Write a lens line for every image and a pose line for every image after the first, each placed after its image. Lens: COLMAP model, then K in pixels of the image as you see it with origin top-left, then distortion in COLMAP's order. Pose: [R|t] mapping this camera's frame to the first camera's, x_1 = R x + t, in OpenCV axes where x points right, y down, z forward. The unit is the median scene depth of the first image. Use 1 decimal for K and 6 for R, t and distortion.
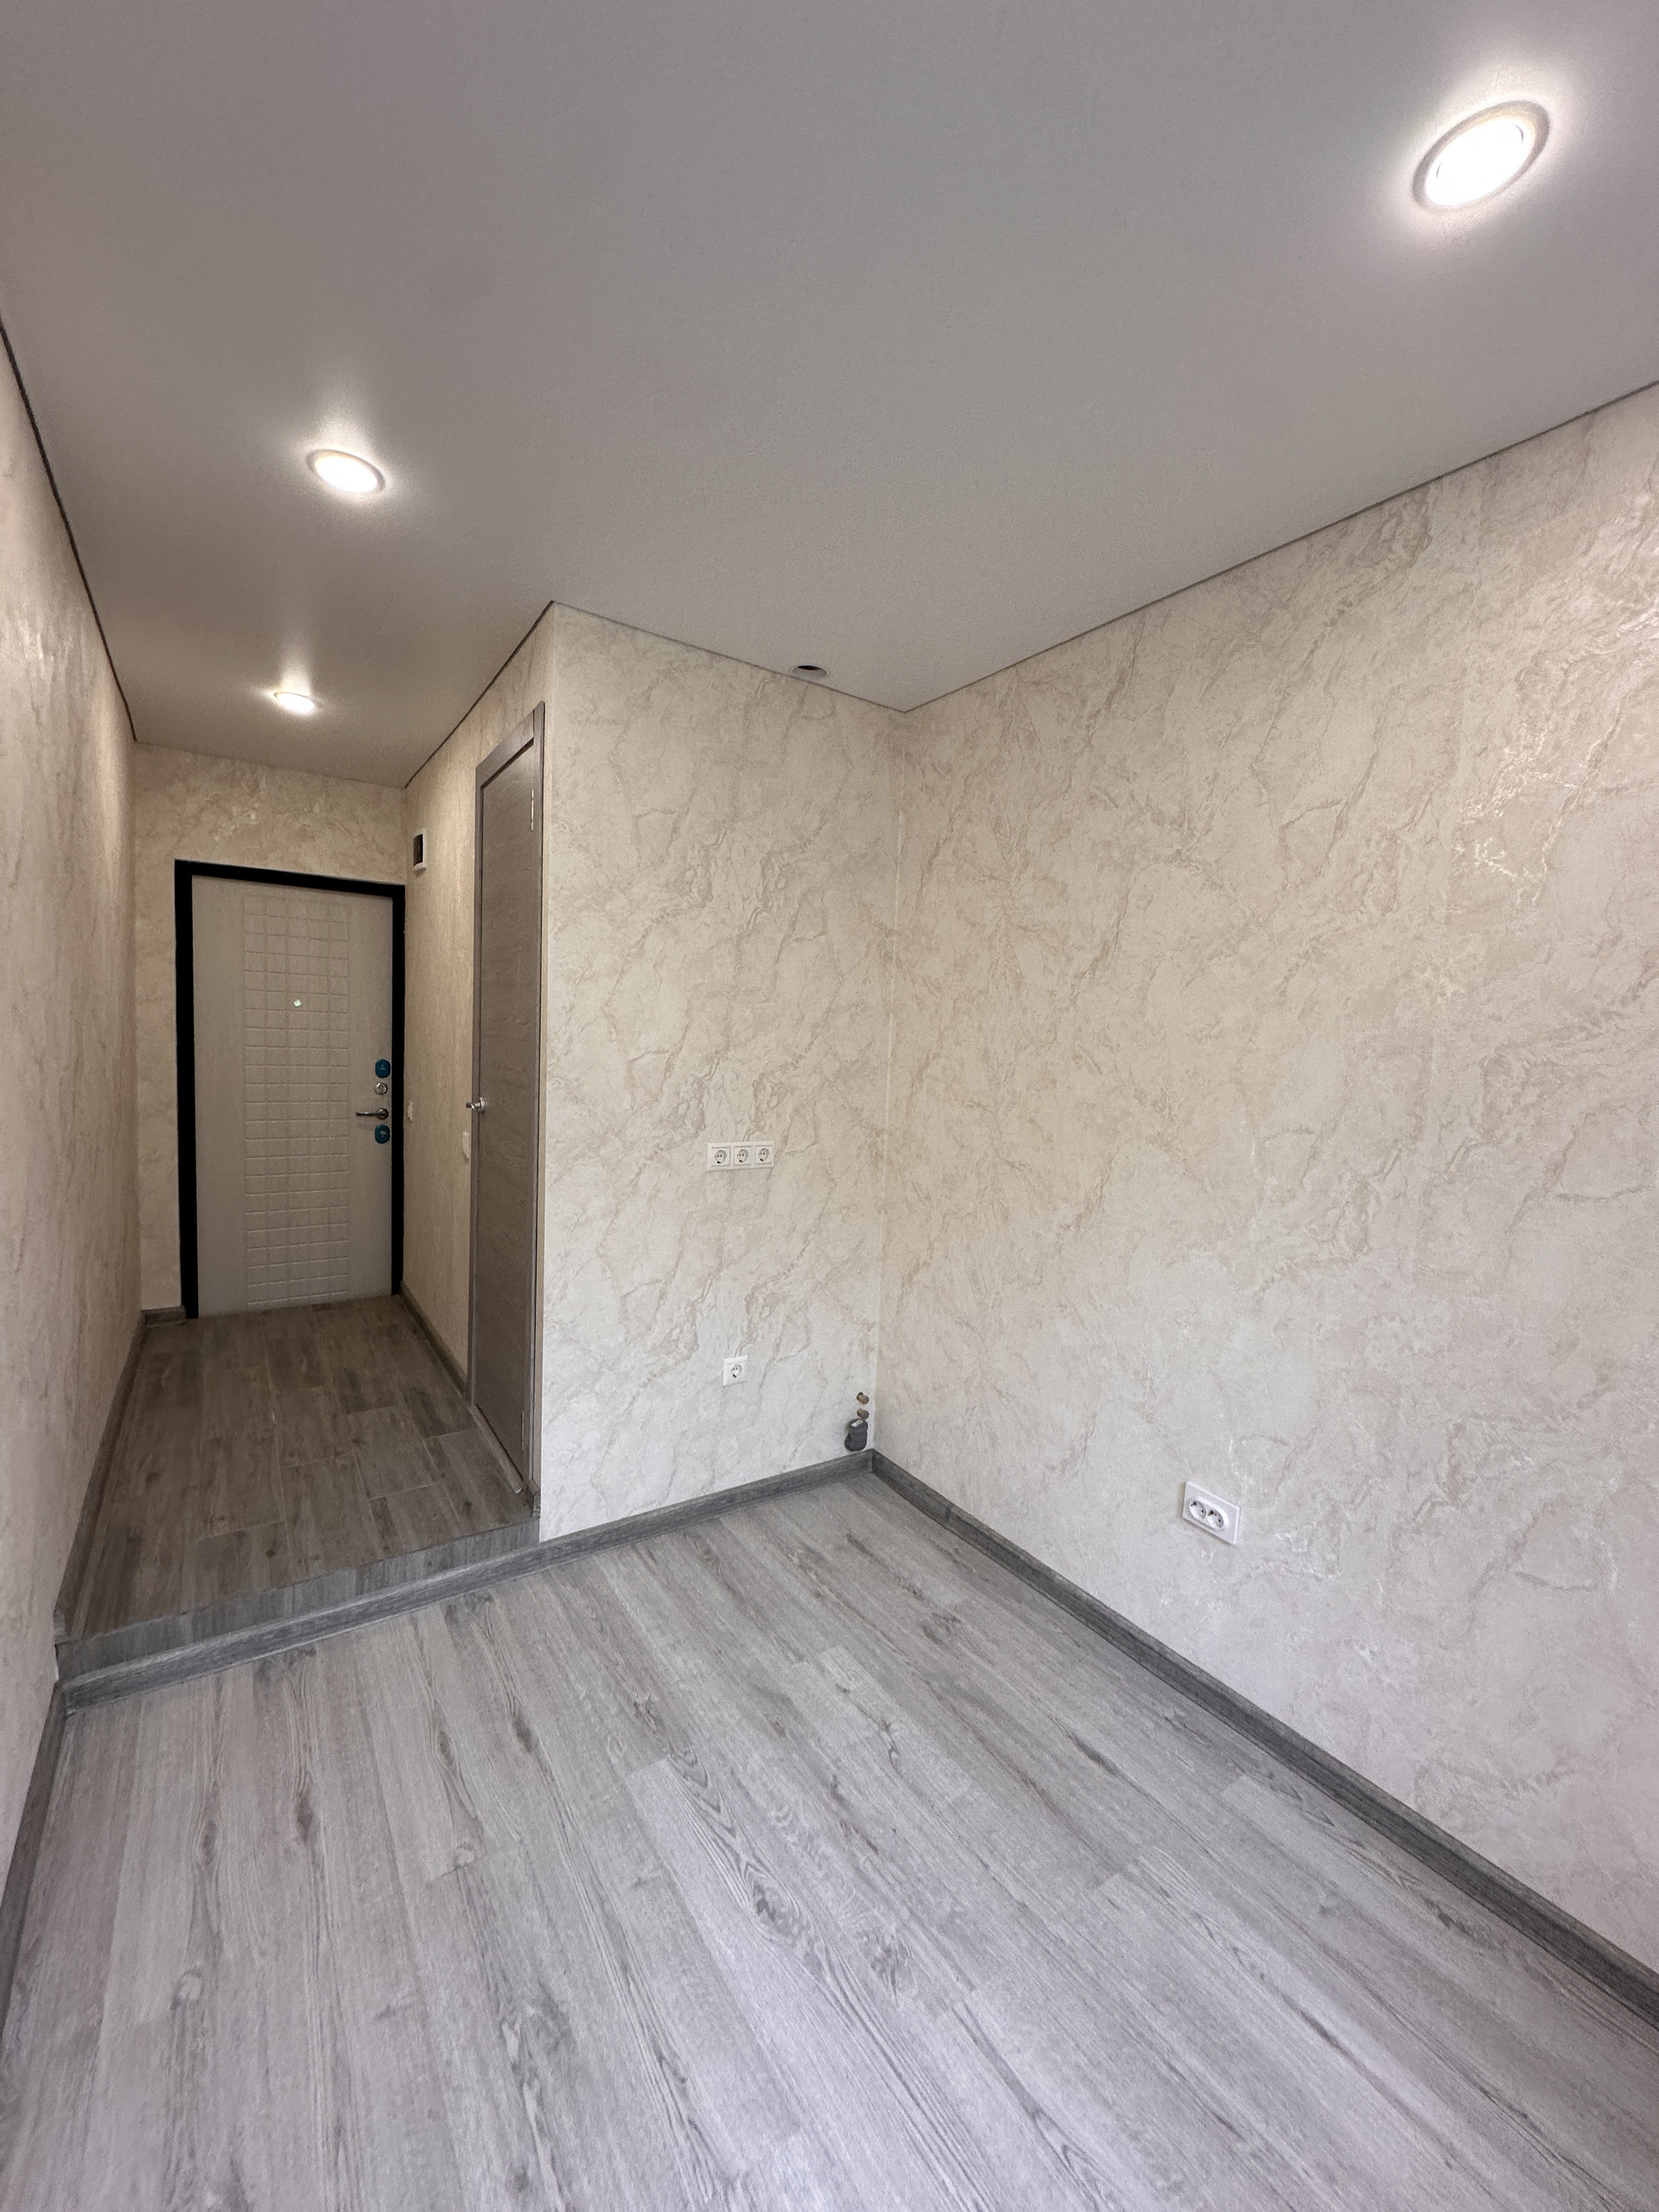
lens RADIAL K [[884.9, 0, 829.5], [0, 884.9, 1106.0], [0, 0, 1]] dist [-0.001976, 0.000997]
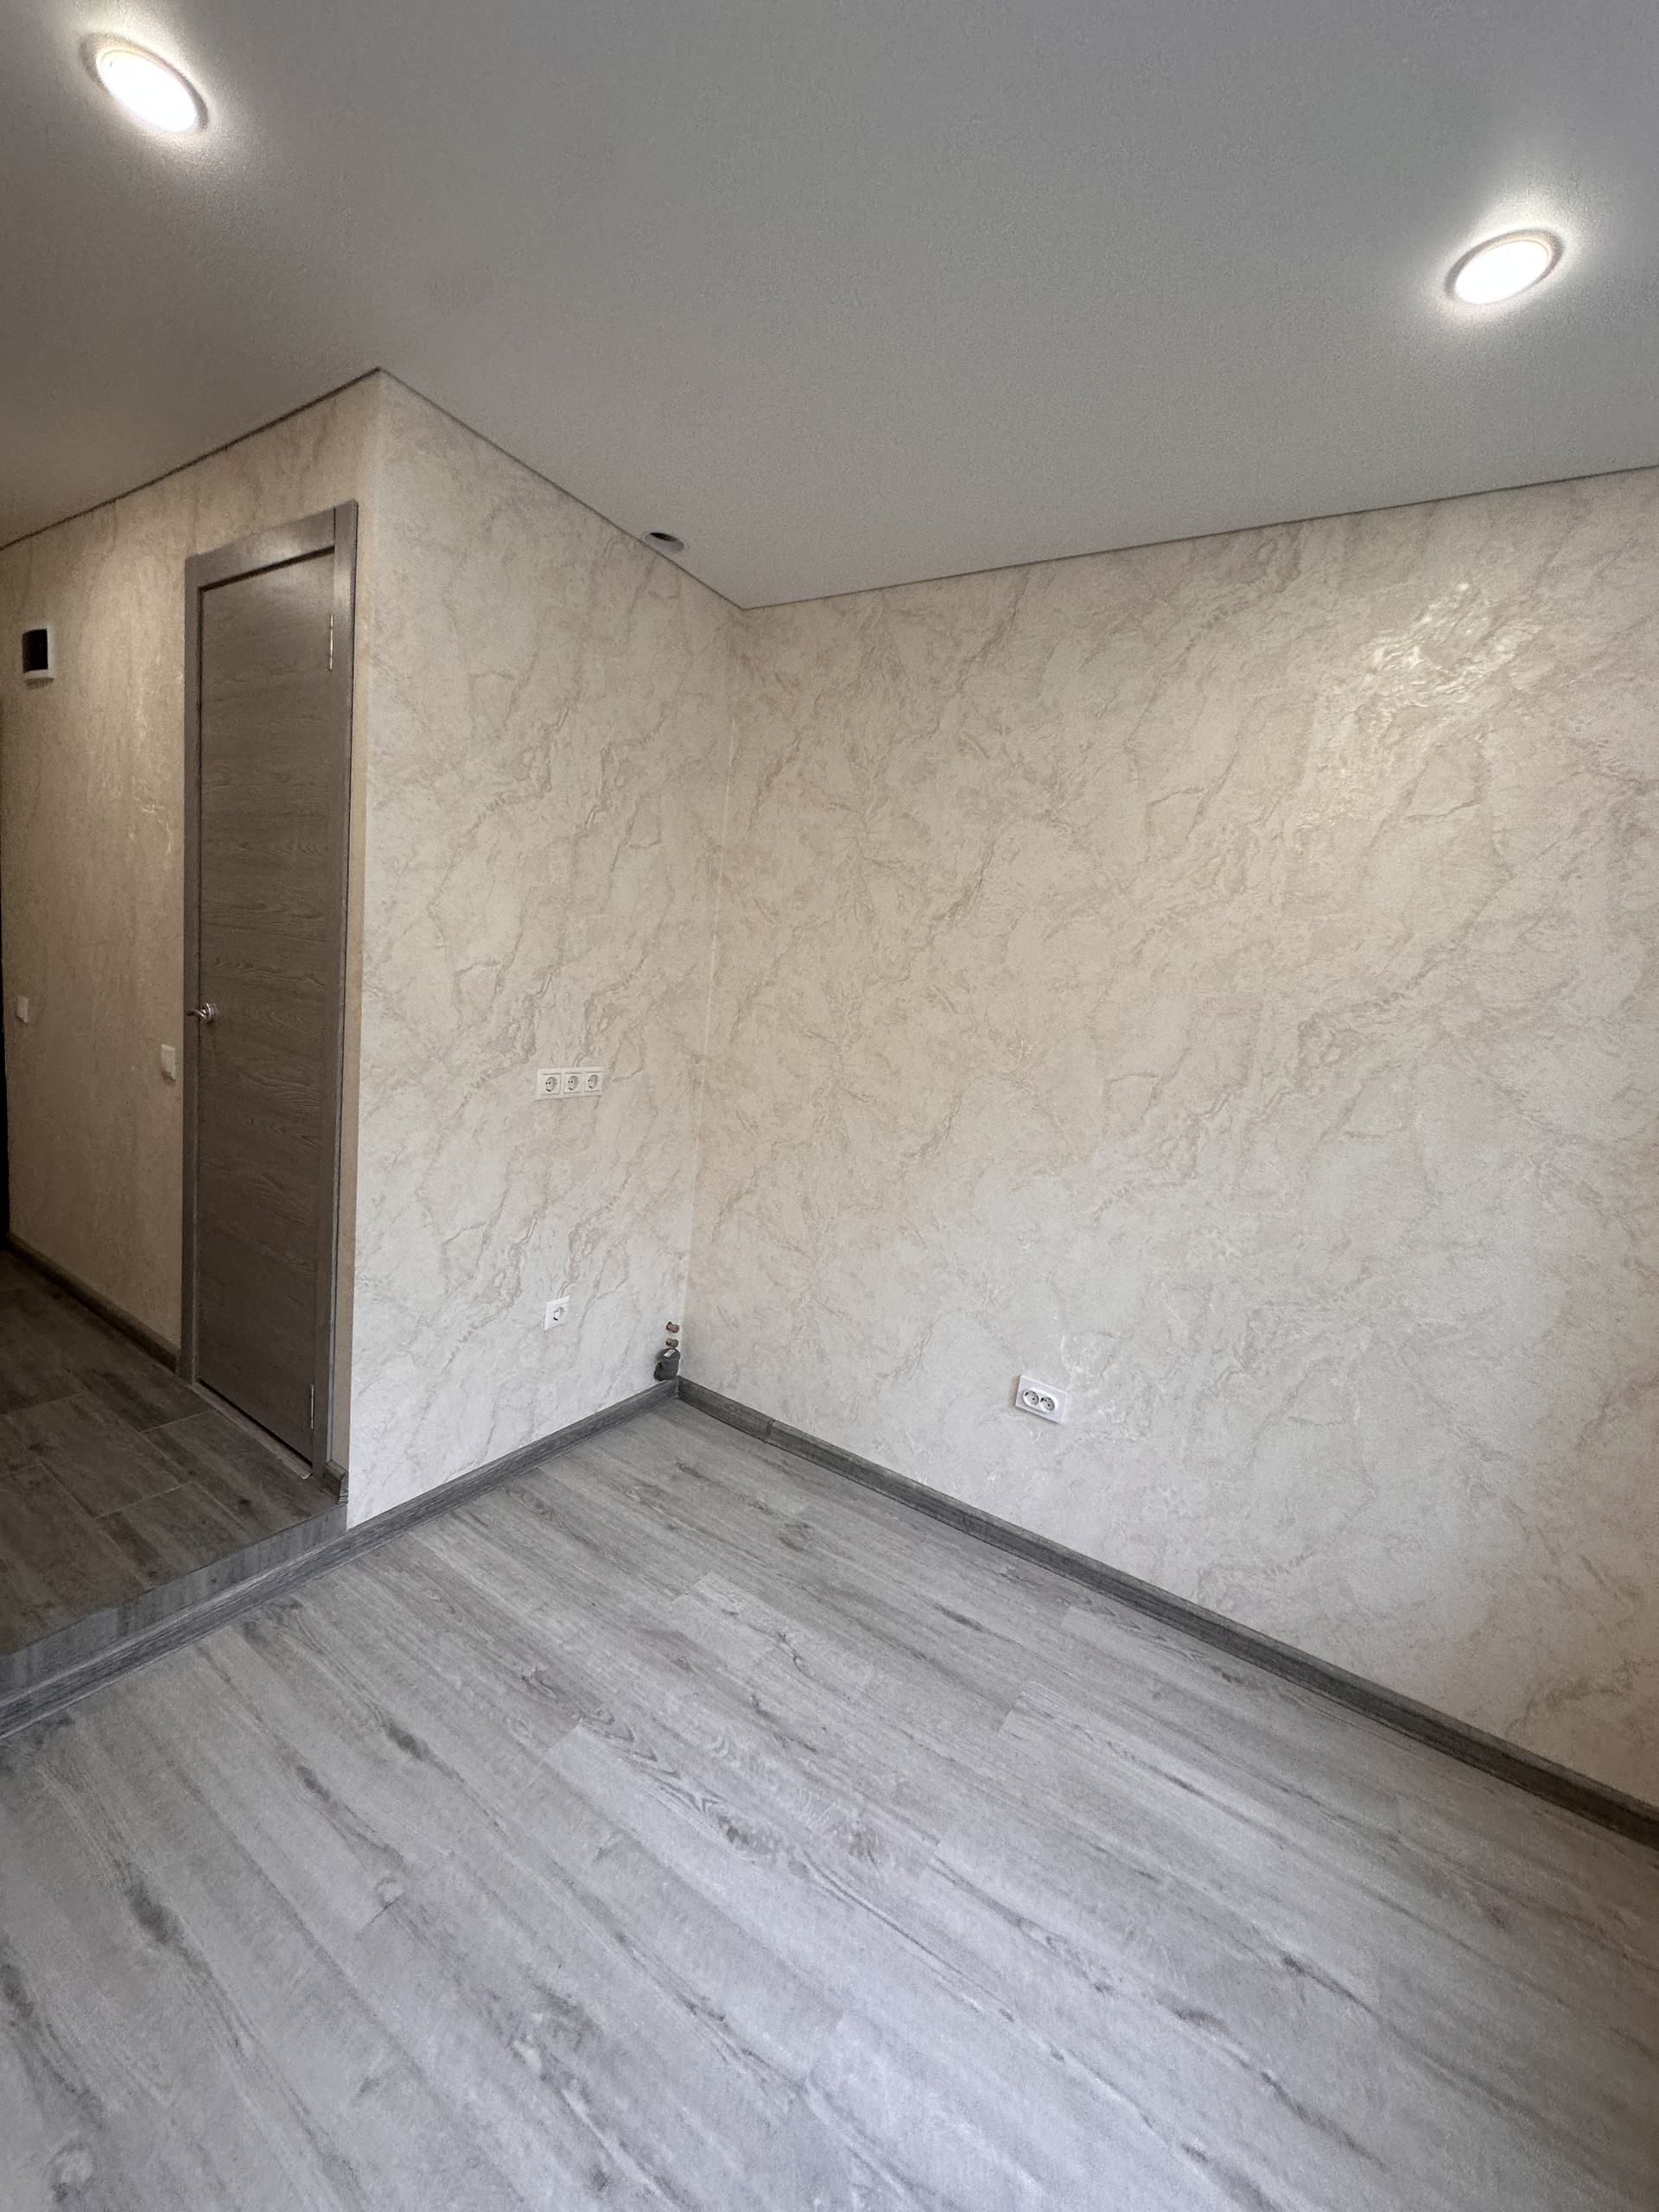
lens RADIAL K [[884.4, 0, 829.5], [0, 884.4, 1106.0], [0, 0, 1]] dist [0.002465, -0.000781]
pose [[0.920352, 0.001026, 0.391089, -0.294435], [-0.040523, 0.994864, 0.092753, -0.021209], [-0.388986, -0.101213, 0.915667, 0.086309]]
